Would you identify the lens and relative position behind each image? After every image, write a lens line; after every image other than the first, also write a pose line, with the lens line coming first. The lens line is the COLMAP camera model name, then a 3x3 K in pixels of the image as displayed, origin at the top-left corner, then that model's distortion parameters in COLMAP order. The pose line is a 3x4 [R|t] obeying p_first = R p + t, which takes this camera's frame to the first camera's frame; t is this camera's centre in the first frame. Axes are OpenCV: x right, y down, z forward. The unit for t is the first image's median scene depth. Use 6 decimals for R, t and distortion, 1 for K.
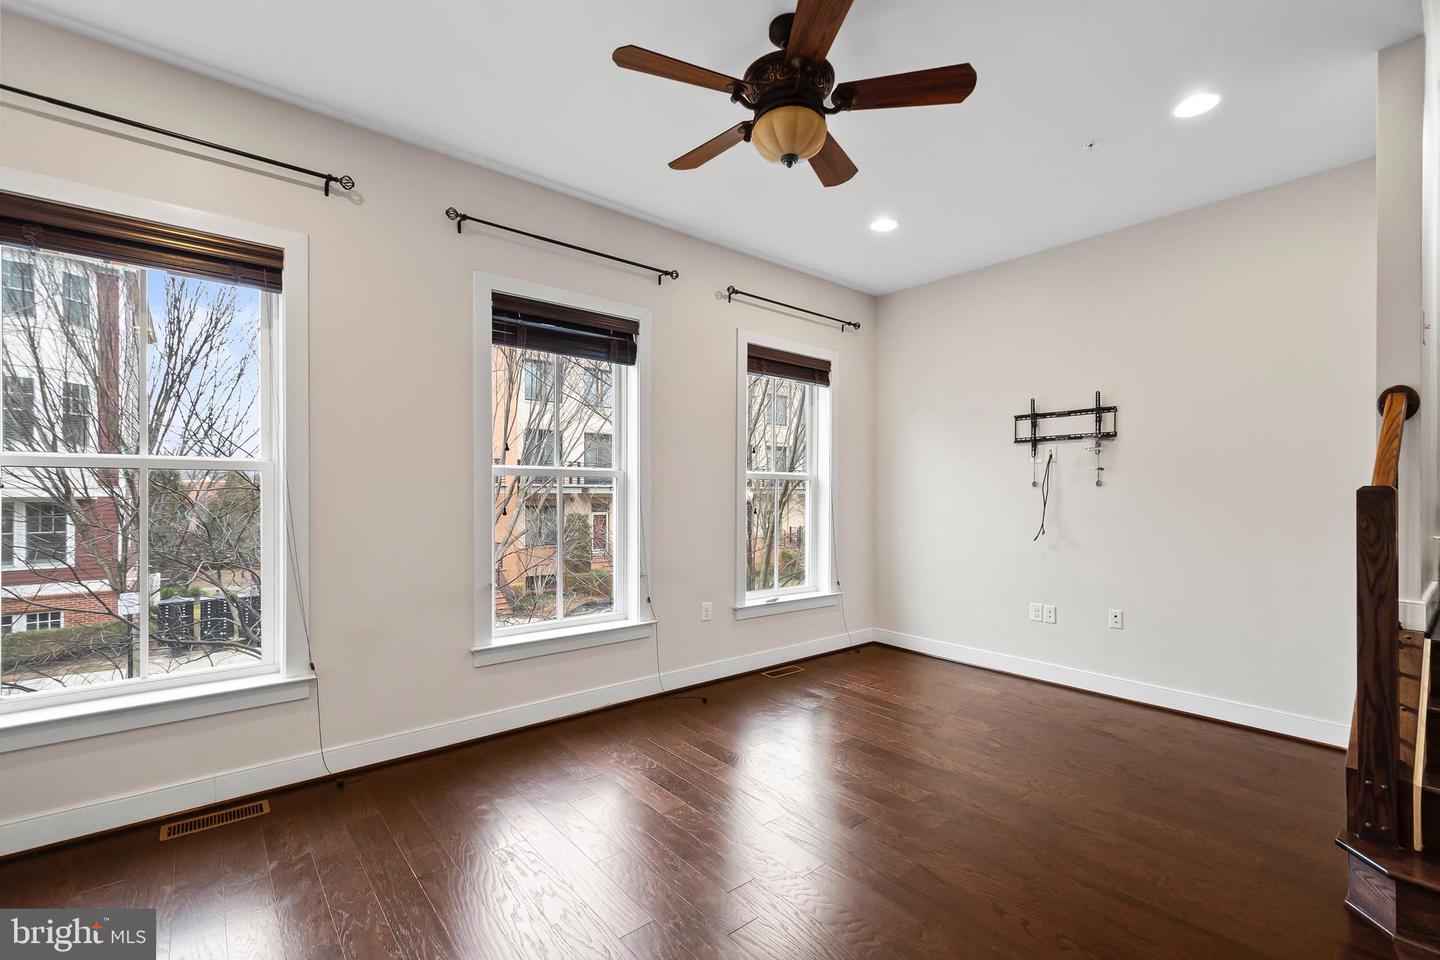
lens RADIAL K [[634.2, 0, 722.7], [0, 634.2, 498.8], [0, 0, 1]] dist [0.021951, 0.000101]
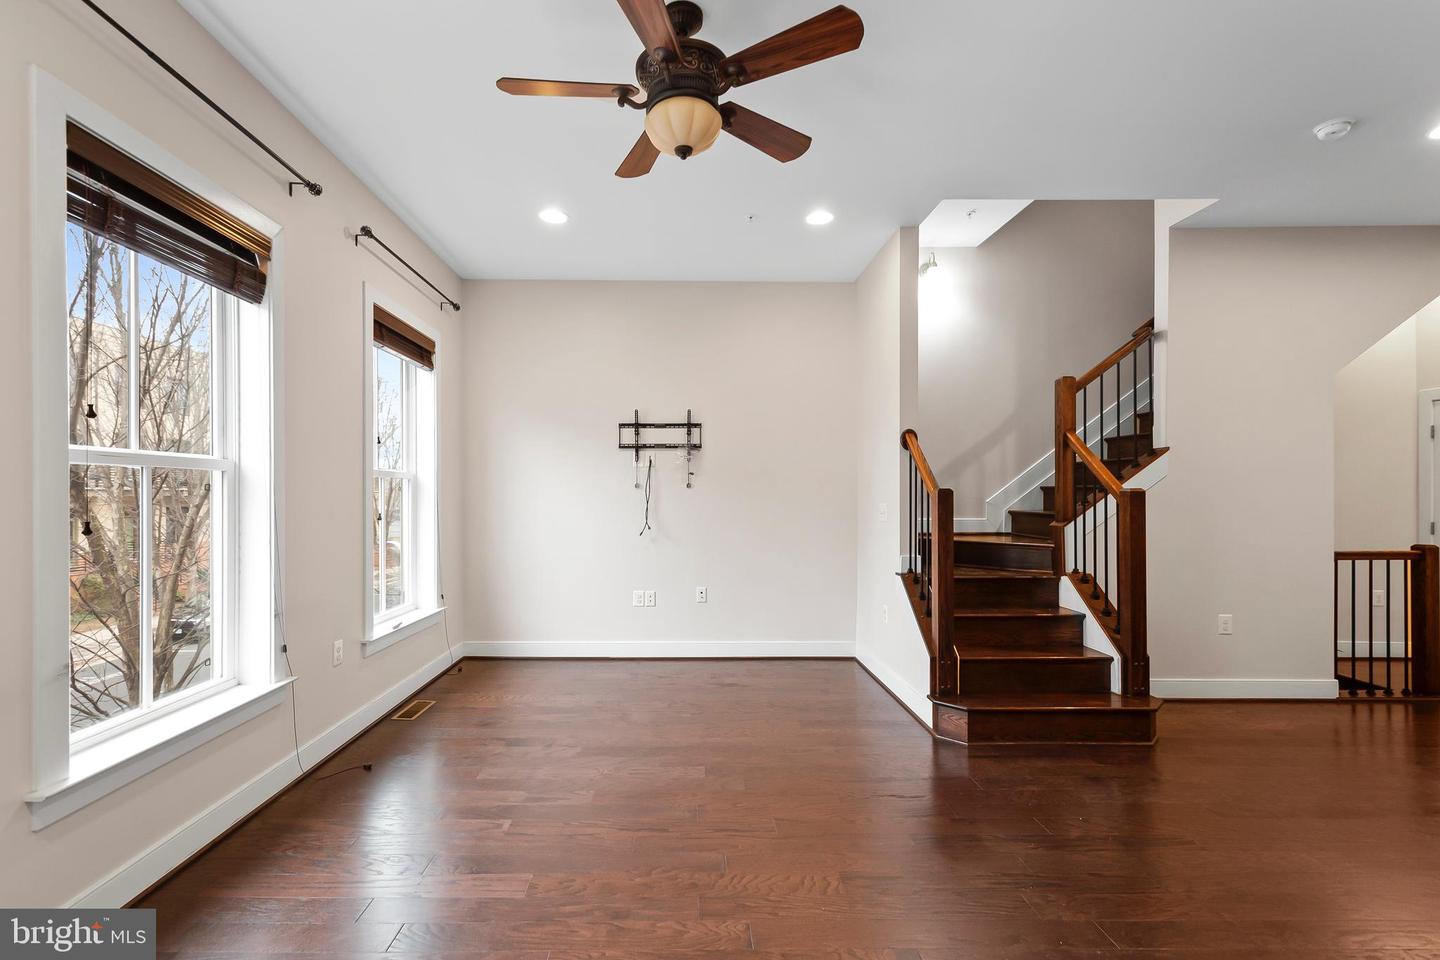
lens RADIAL K [[641.8, 0, 731.4], [0, 641.8, 503.1], [0, 0, 1]] dist [0.012265, -0.000311]
pose [[0.646275, -0.013100, 0.762992, -0.290670], [0.008968, 0.999914, 0.009571, -0.001736], [-0.763052, 0.000657, 0.646337, 0.147717]]
